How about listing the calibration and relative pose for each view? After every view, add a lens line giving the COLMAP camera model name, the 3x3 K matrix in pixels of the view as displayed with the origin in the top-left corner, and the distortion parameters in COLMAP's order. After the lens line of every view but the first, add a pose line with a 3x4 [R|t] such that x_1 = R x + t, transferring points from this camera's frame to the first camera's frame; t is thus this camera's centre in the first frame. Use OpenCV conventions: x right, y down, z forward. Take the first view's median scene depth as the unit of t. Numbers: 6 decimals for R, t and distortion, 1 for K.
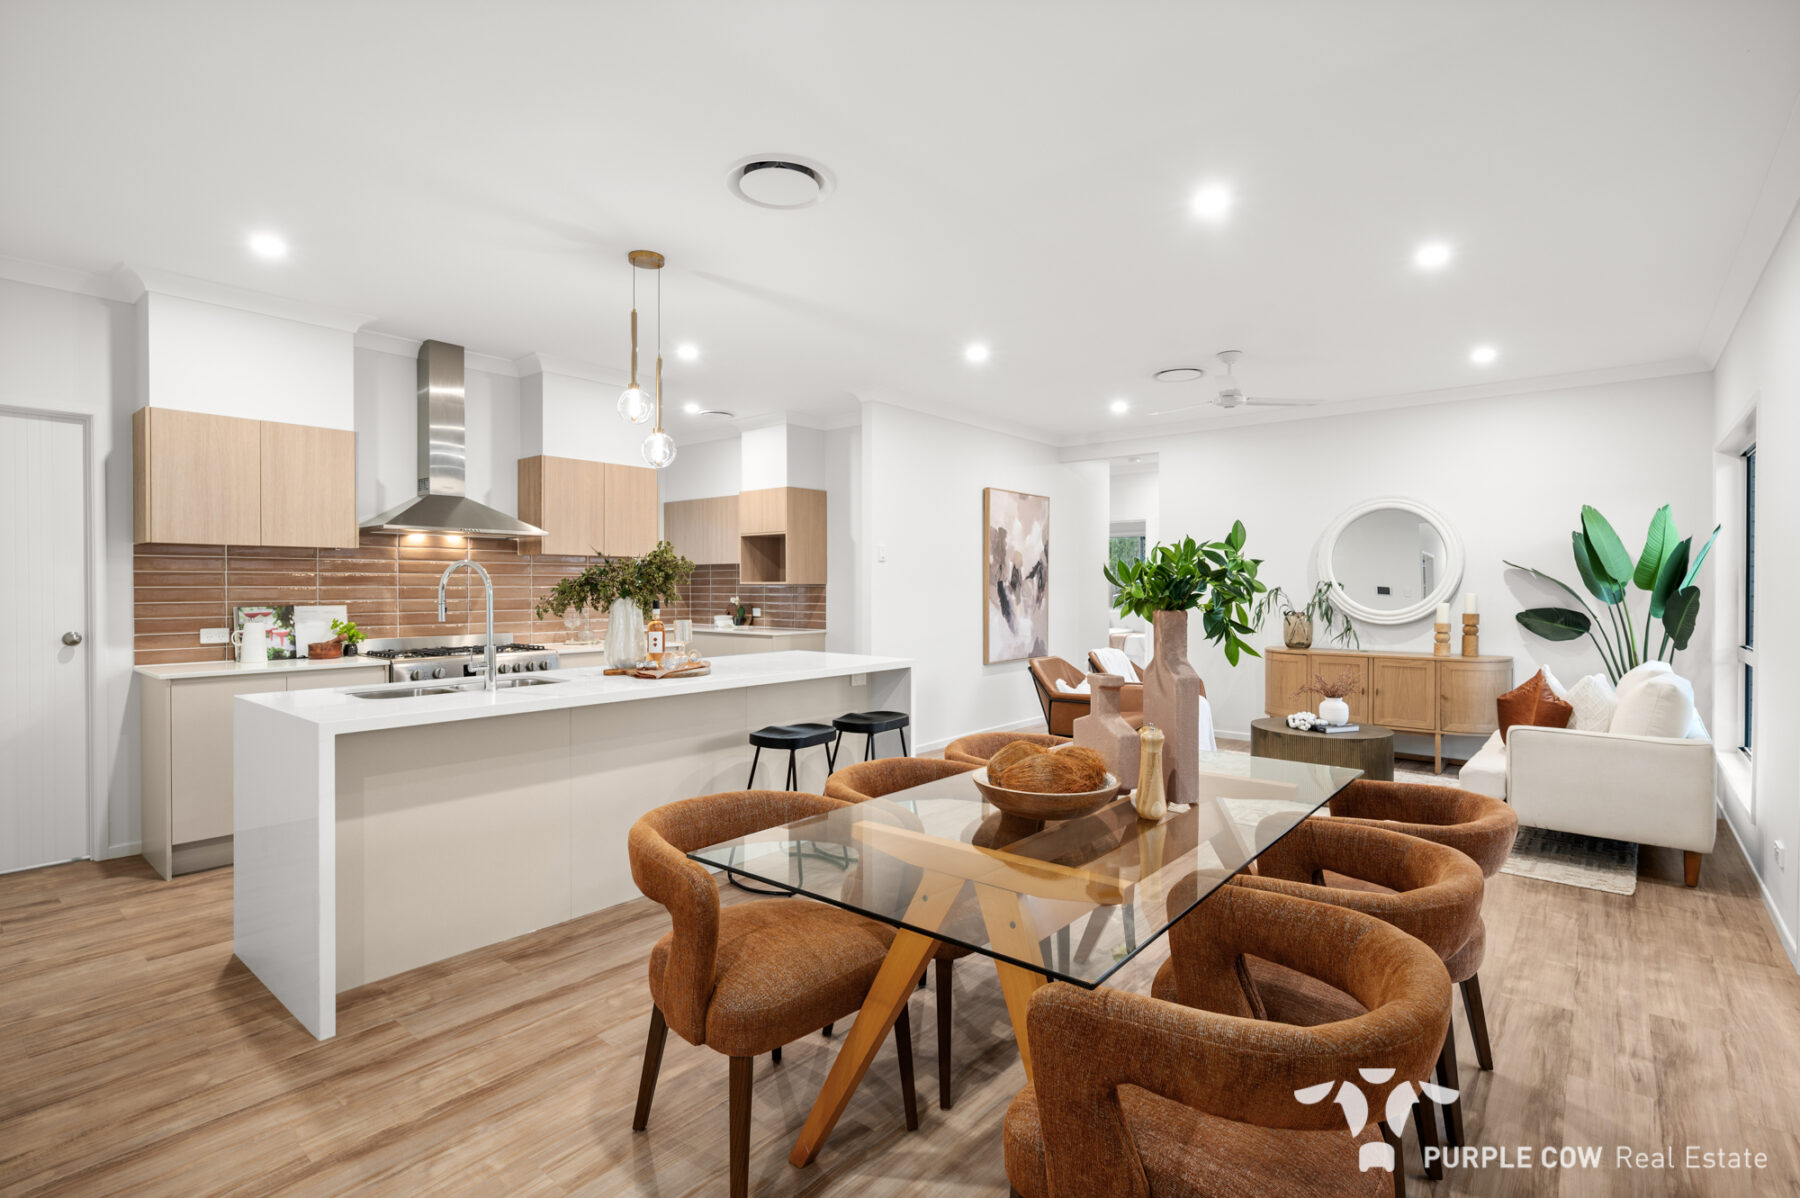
lens RADIAL K [[855.3, 0, 893.3], [0, 855.3, 582.8], [0, 0, 1]] dist [0.002497, -0.000245]
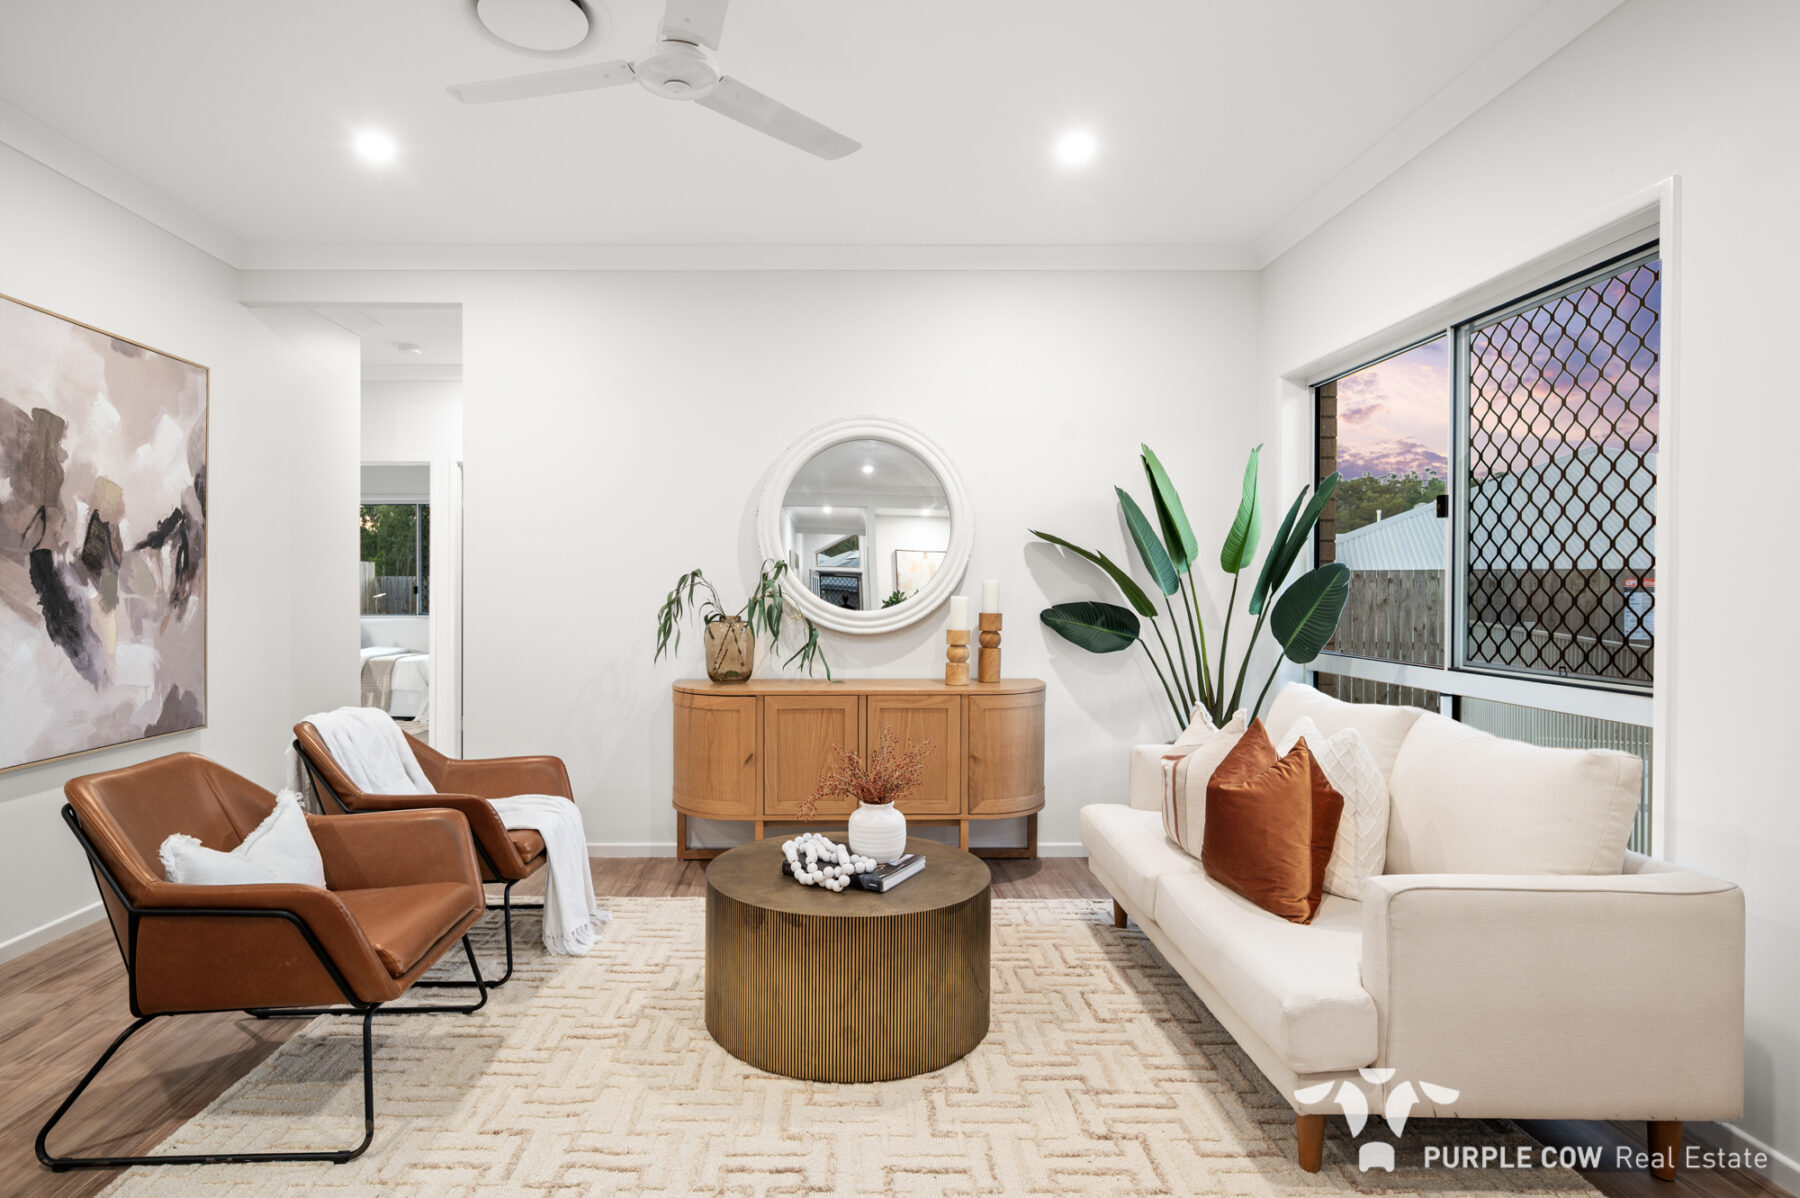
lens RADIAL K [[947.5, 0, 833.9], [0, 947.5, 593.4], [0, 0, 1]] dist [0.004698, 0.001619]
pose [[0.763688, -0.004848, 0.645567, 0.139628], [-0.001769, 0.999952, 0.009601, 0.014679], [-0.645583, -0.008474, 0.763643, 0.517212]]
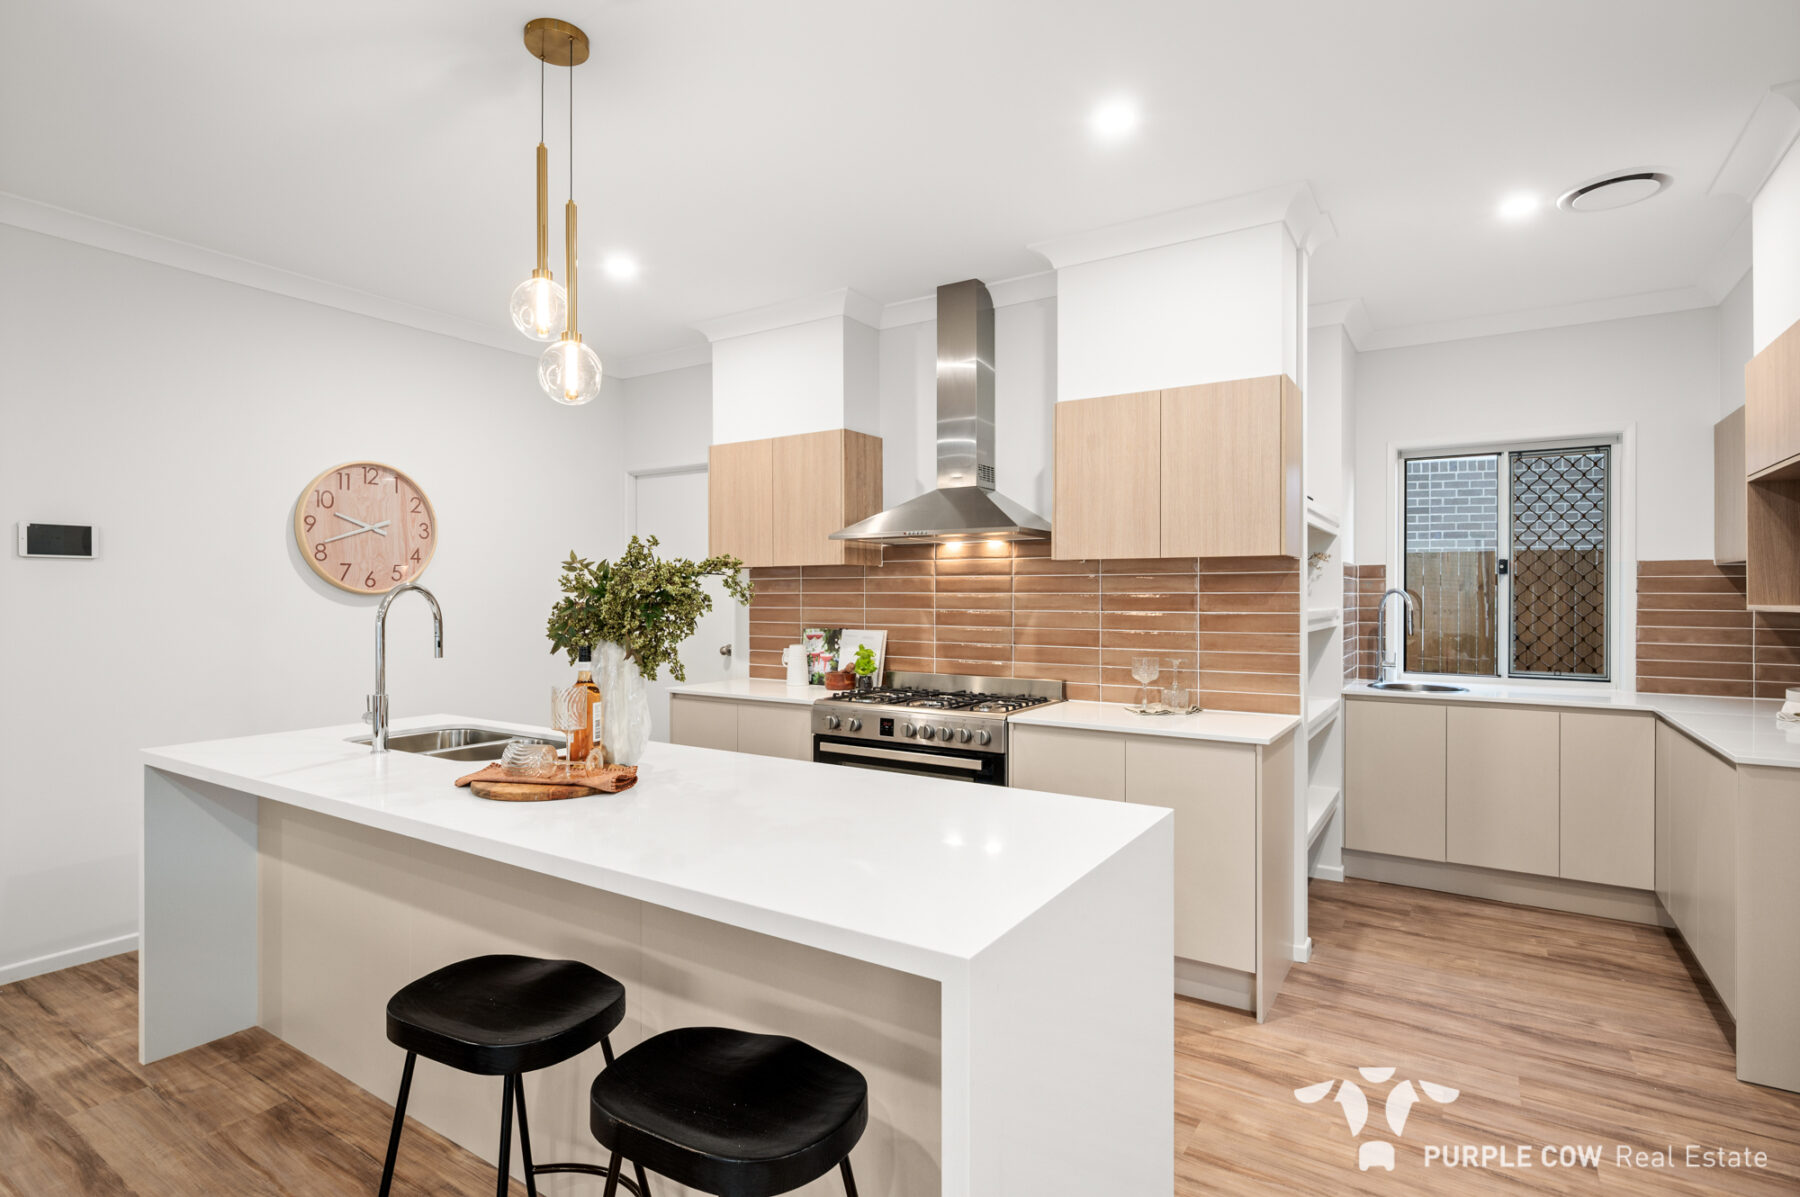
lens RADIAL K [[880.4, 0, 895.3], [0, 880.4, 602.9], [0, 0, 1]] dist [-0.005399, 0.000489]
pose [[0.124185, 0.010258, -0.992206, 0.181308], [0.003509, 0.999936, 0.010778, -0.008082], [0.992253, -0.004821, 0.124141, 0.671526]]
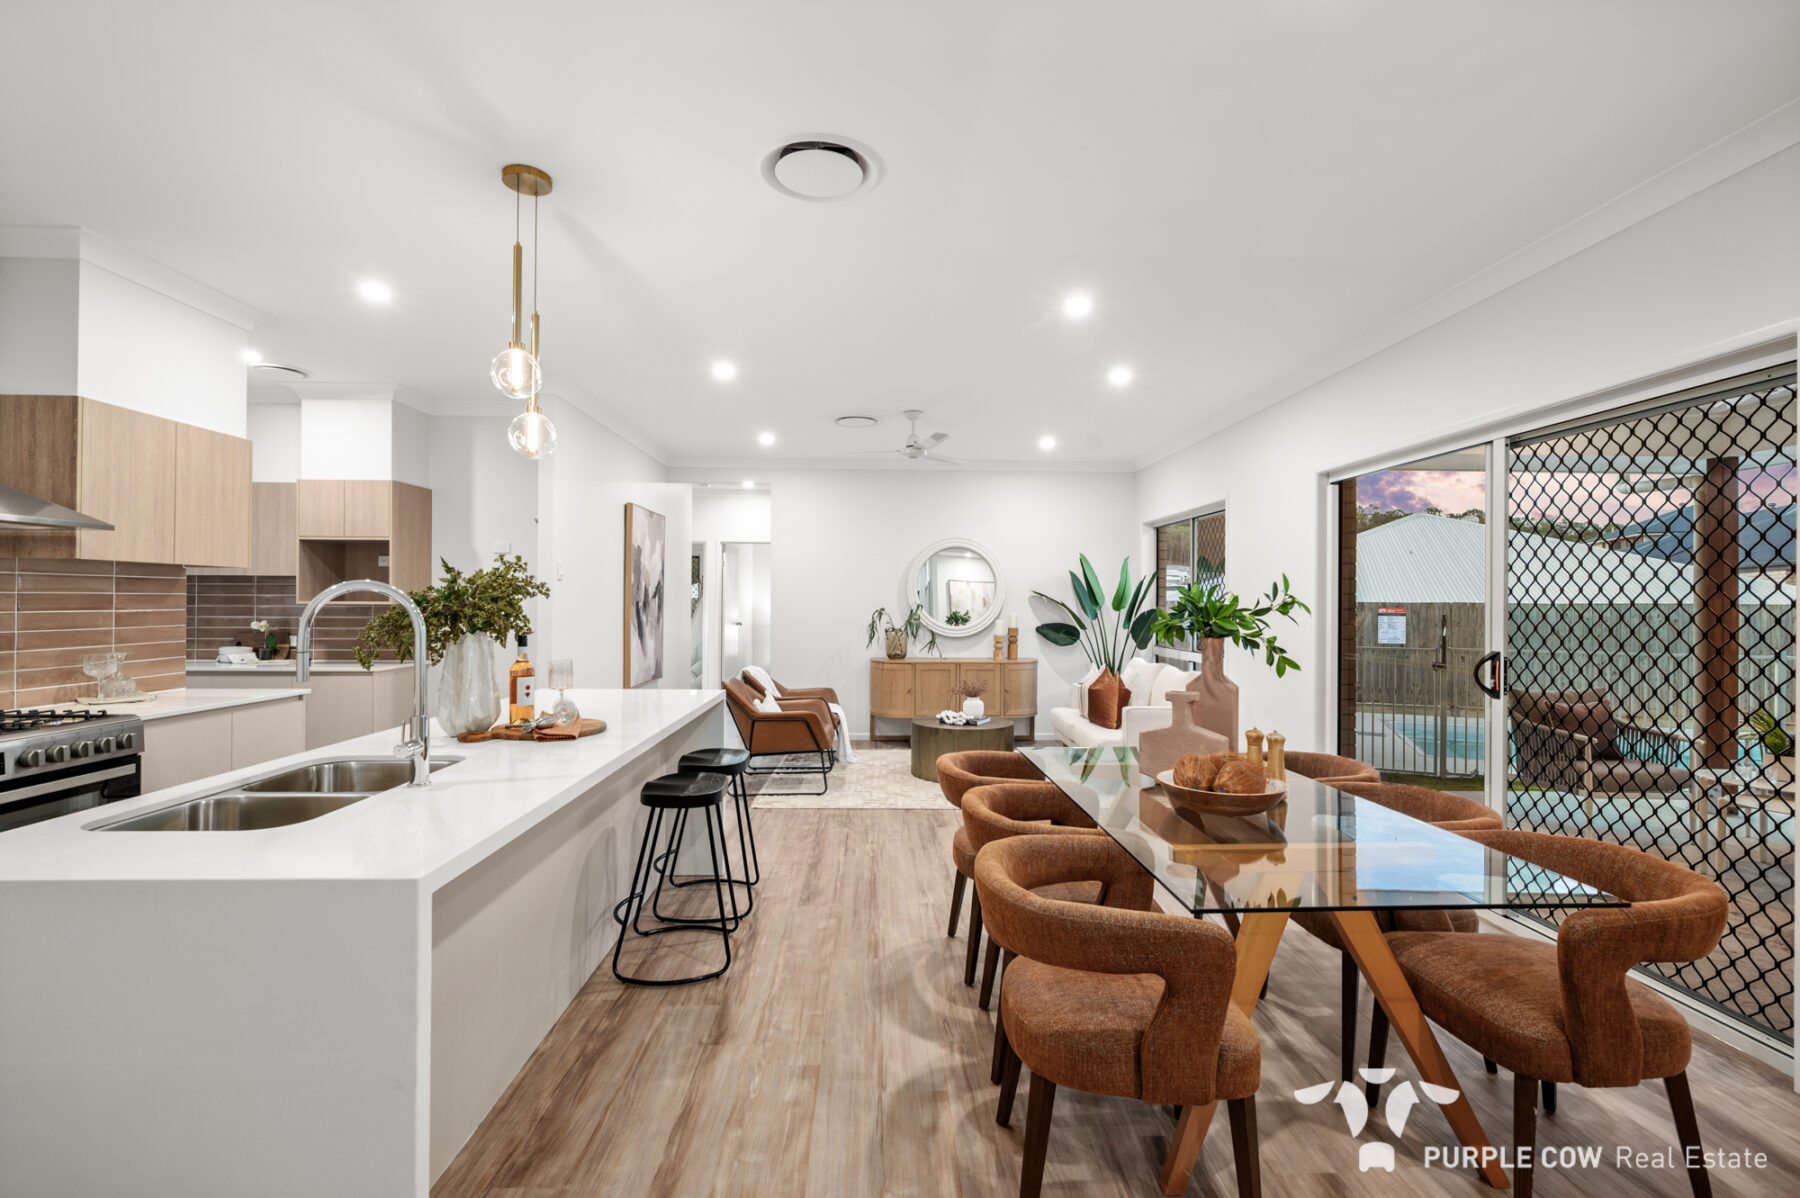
lens RADIAL K [[810.2, 0, 904.4], [0, 810.2, 588.5], [0, 0, 1]] dist [-0.002147, 0.000018]
pose [[0.740673, 0.014454, 0.671710, -0.301139], [-0.007860, 0.999887, -0.012849, -0.008060], [-0.671819, 0.004237, 0.740703, 0.149988]]
